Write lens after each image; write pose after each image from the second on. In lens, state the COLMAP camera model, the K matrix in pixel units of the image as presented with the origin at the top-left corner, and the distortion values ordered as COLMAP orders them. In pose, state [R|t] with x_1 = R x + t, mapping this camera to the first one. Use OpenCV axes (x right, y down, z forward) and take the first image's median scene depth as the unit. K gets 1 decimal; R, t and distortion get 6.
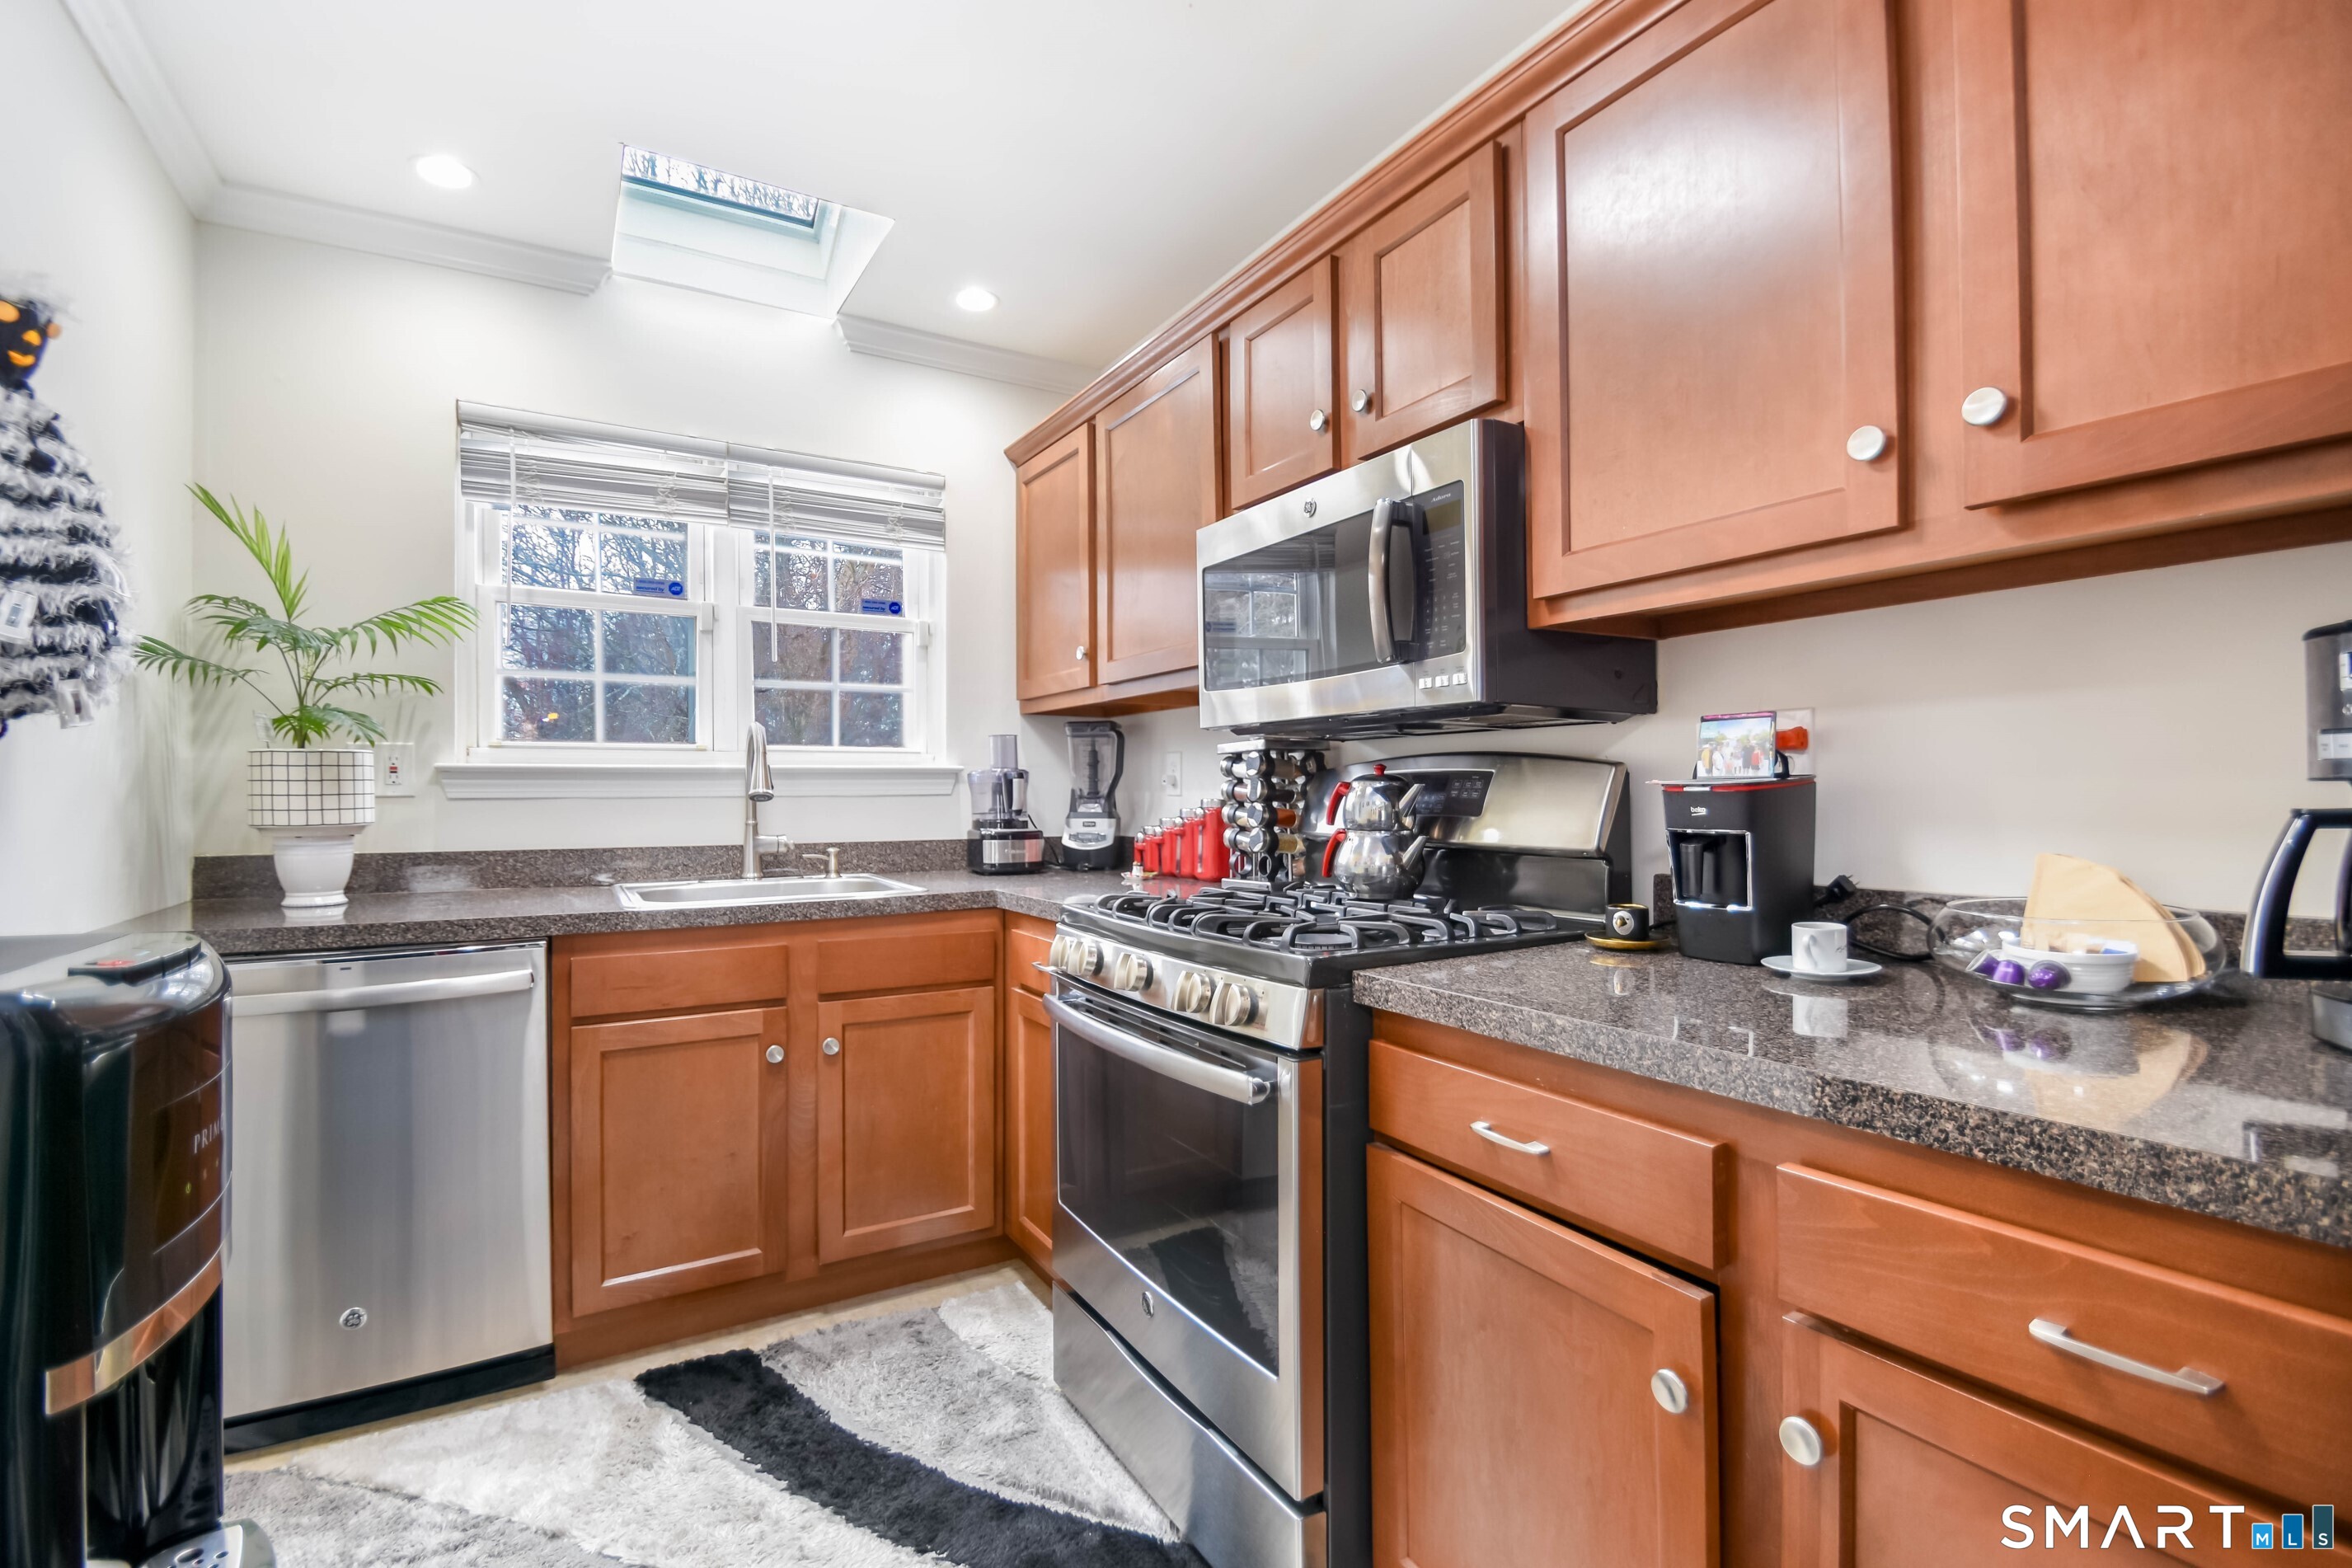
lens RADIAL K [[1060.9, 0, 1169.7], [0, 1060.9, 792.9], [0, 0, 1]] dist [0.014498, -0.016569]
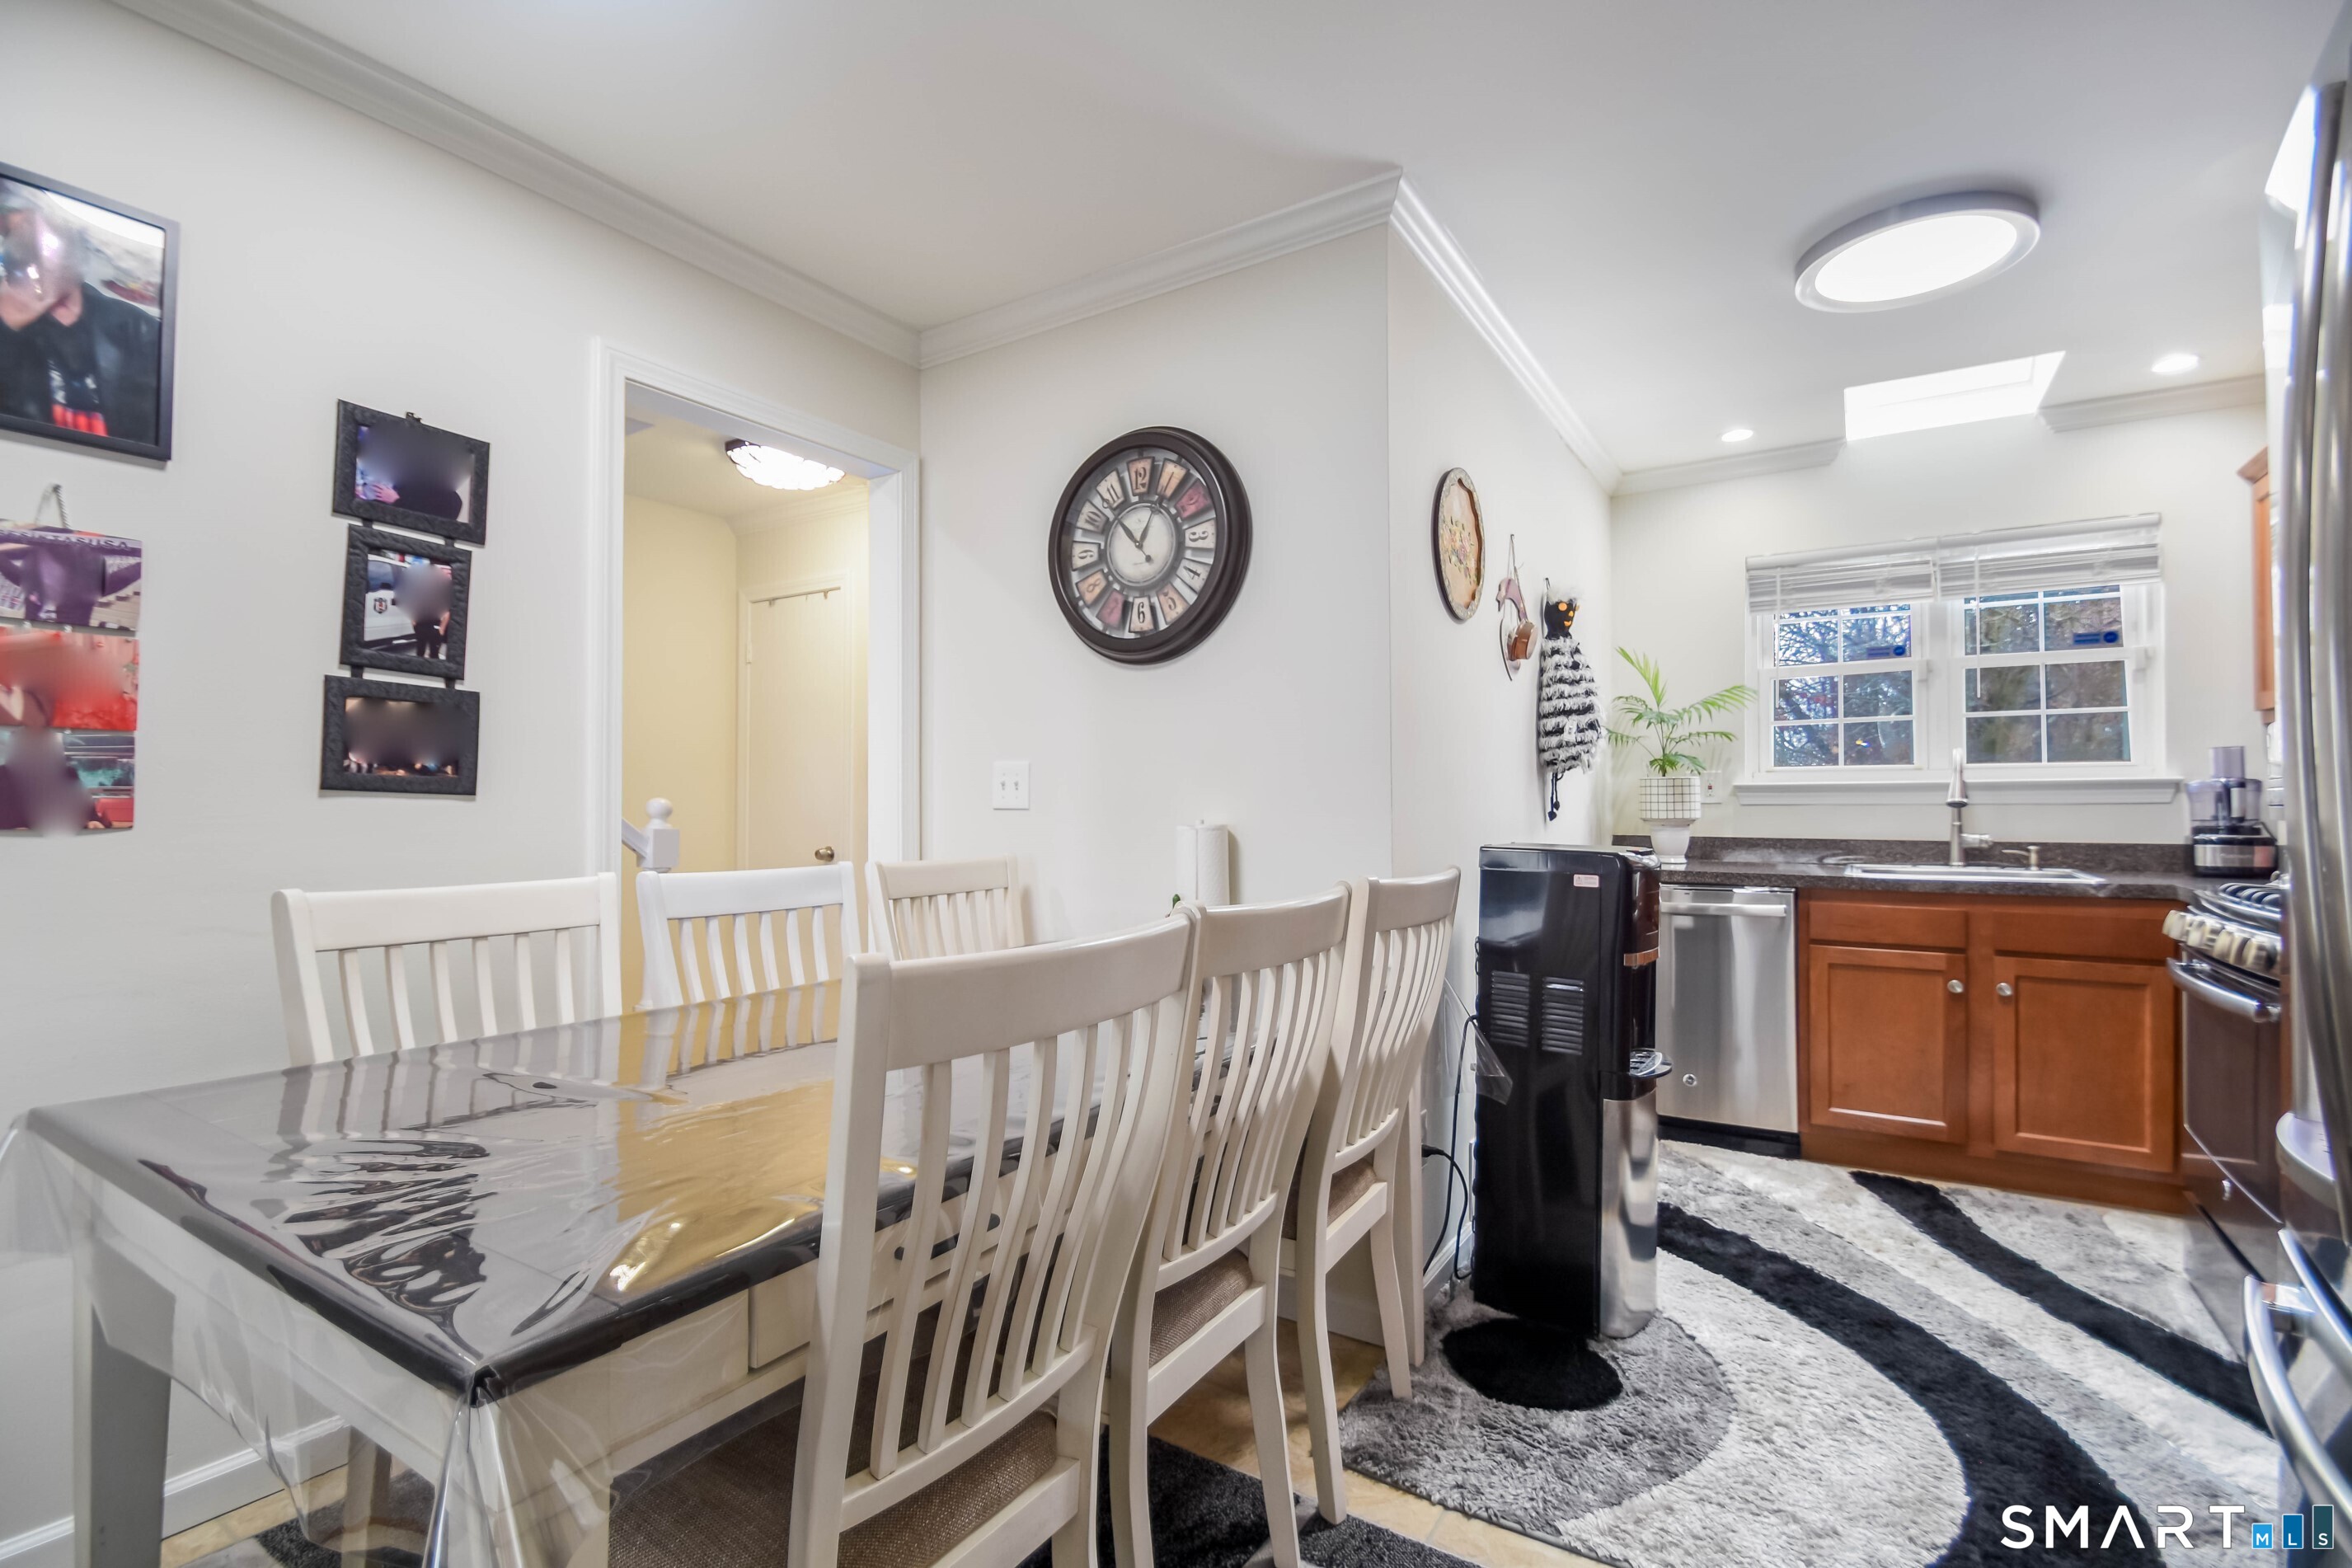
lens RADIAL K [[1060.9, 0, 1169.7], [0, 1060.9, 792.9], [0, 0, 1]] dist [0.014498, -0.016569]
pose [[0.451429, -0.006638, -0.892282, 0.397064], [-0.001780, 0.999964, -0.008339, 0.002606], [0.892305, 0.005352, 0.451401, -0.538188]]
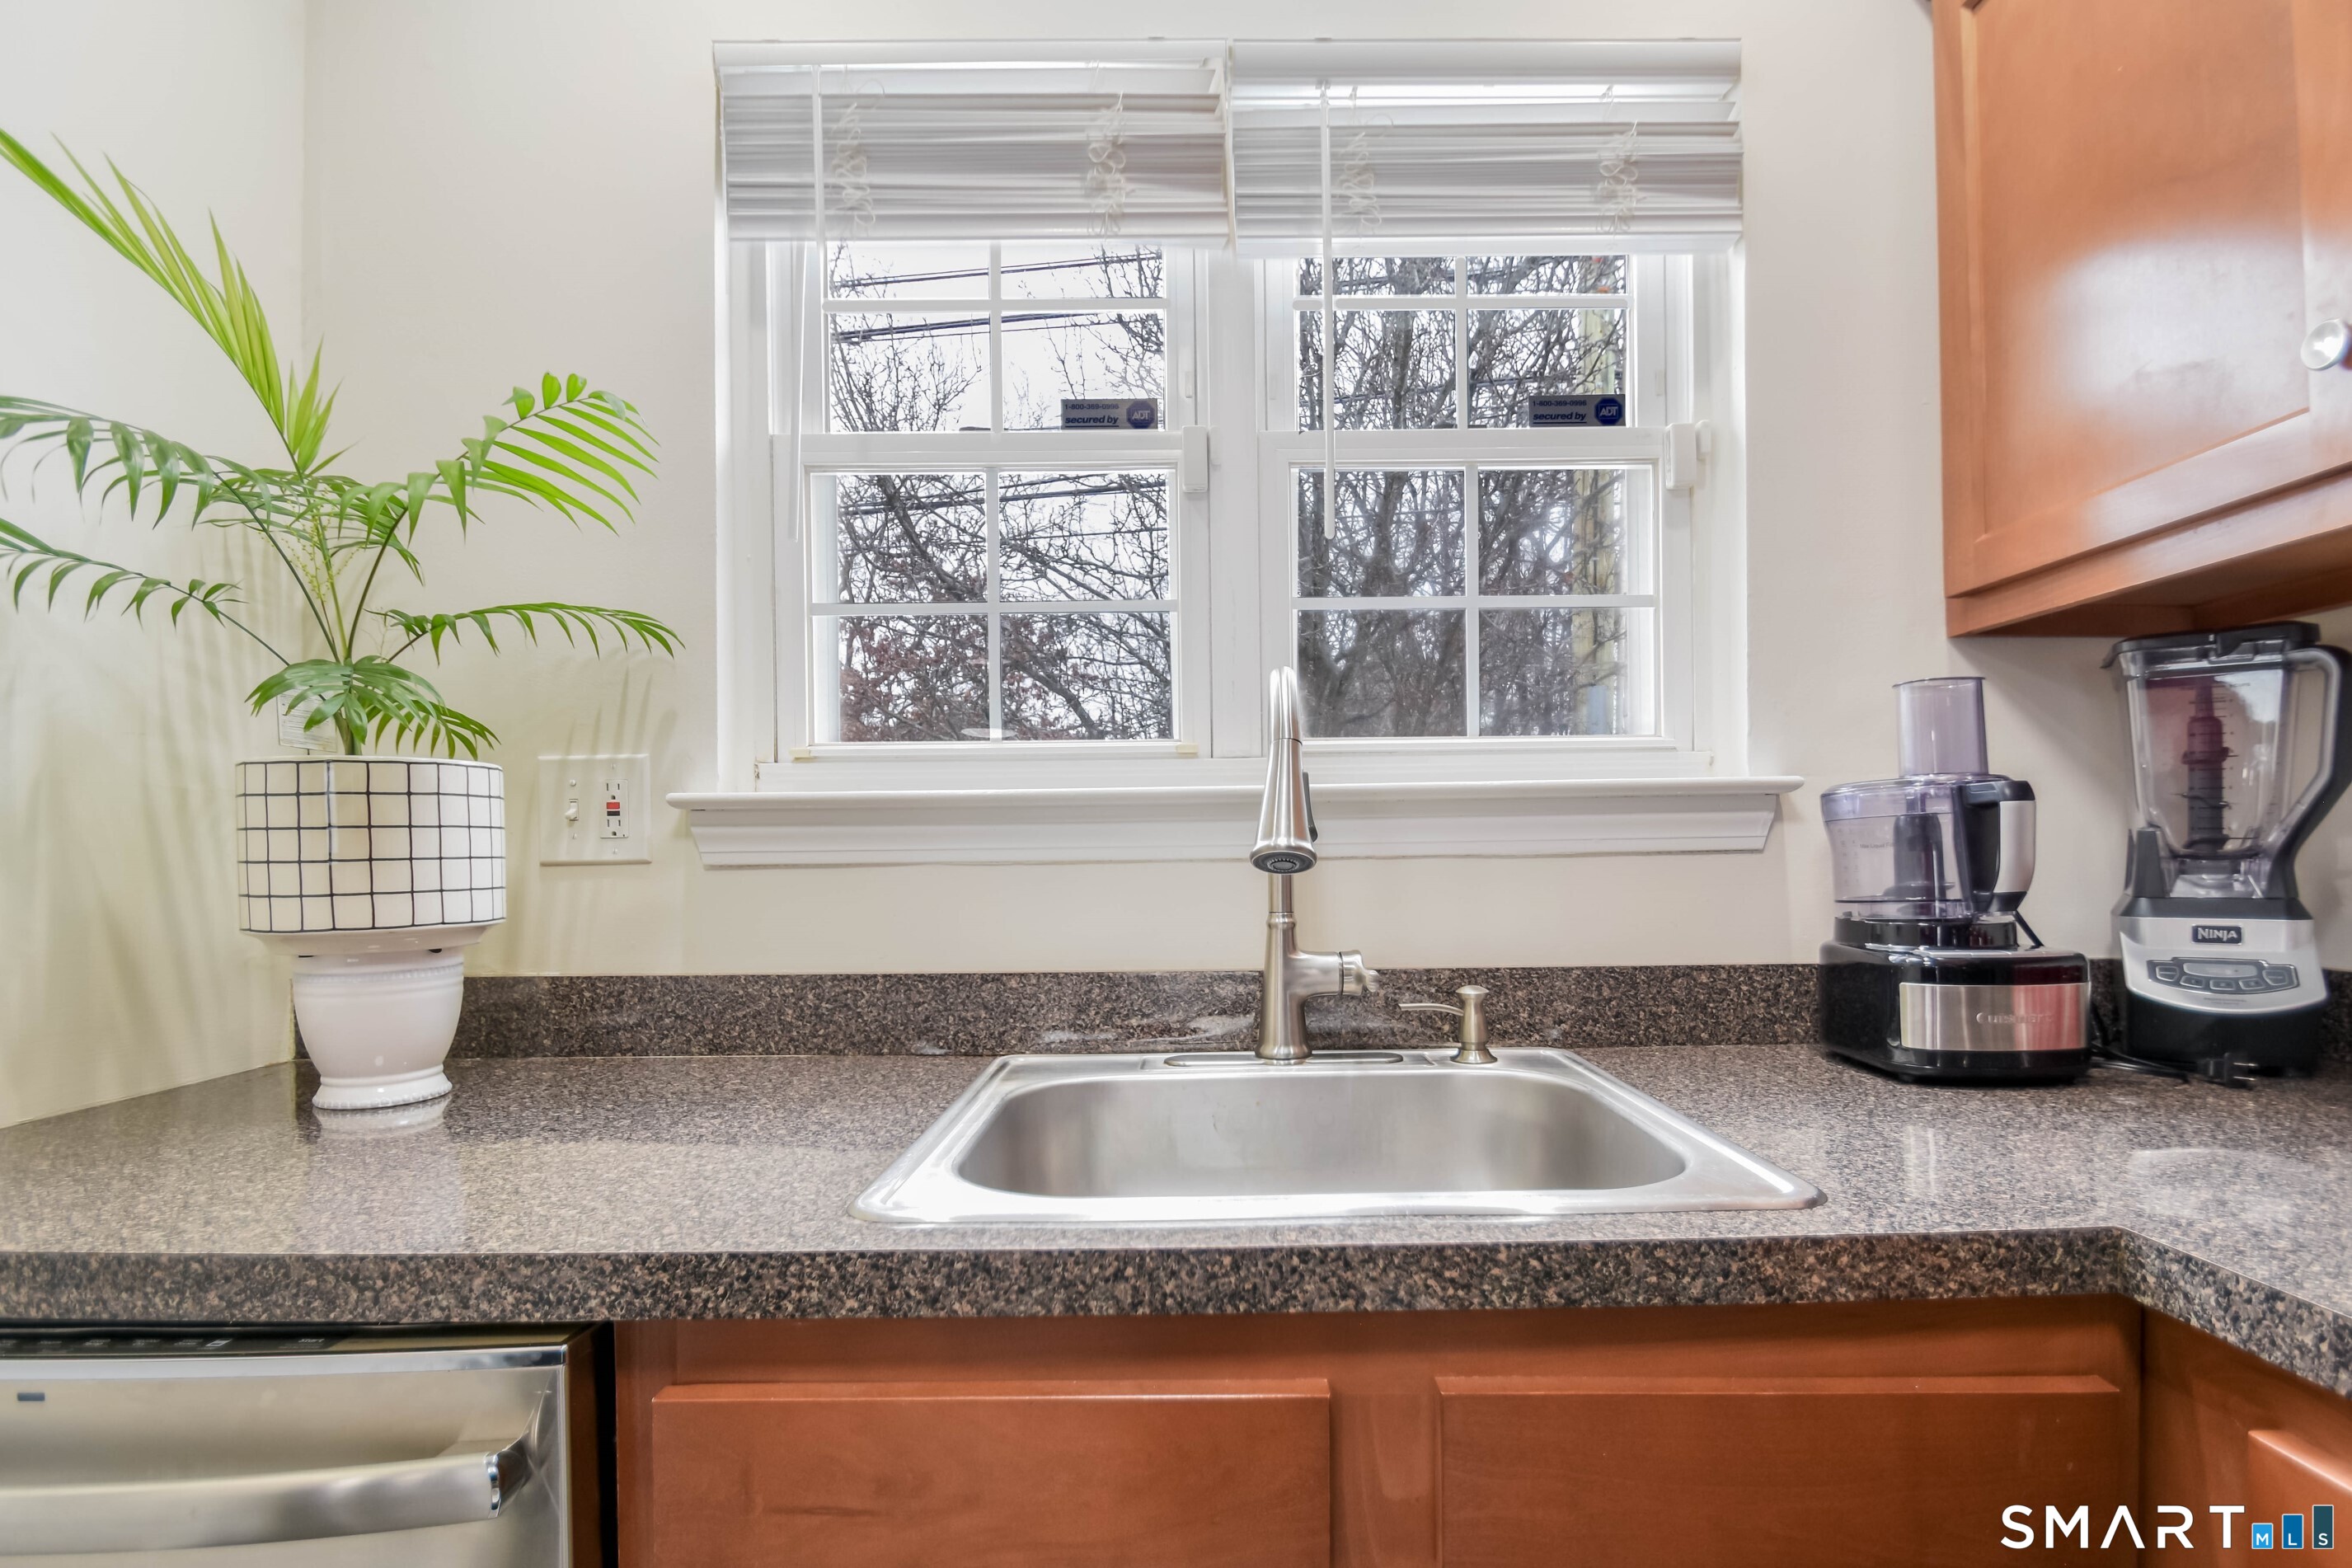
lens RADIAL K [[1161.0, 0, 1215.7], [0, 1161.0, 863.0], [0, 0, 1]] dist [-0.002680, -0.000345]
pose [[0.873373, -0.002531, -0.487045, -0.228925], [0.008157, 0.999922, 0.009431, 0.001163], [0.486983, -0.012209, 0.873326, 0.694687]]
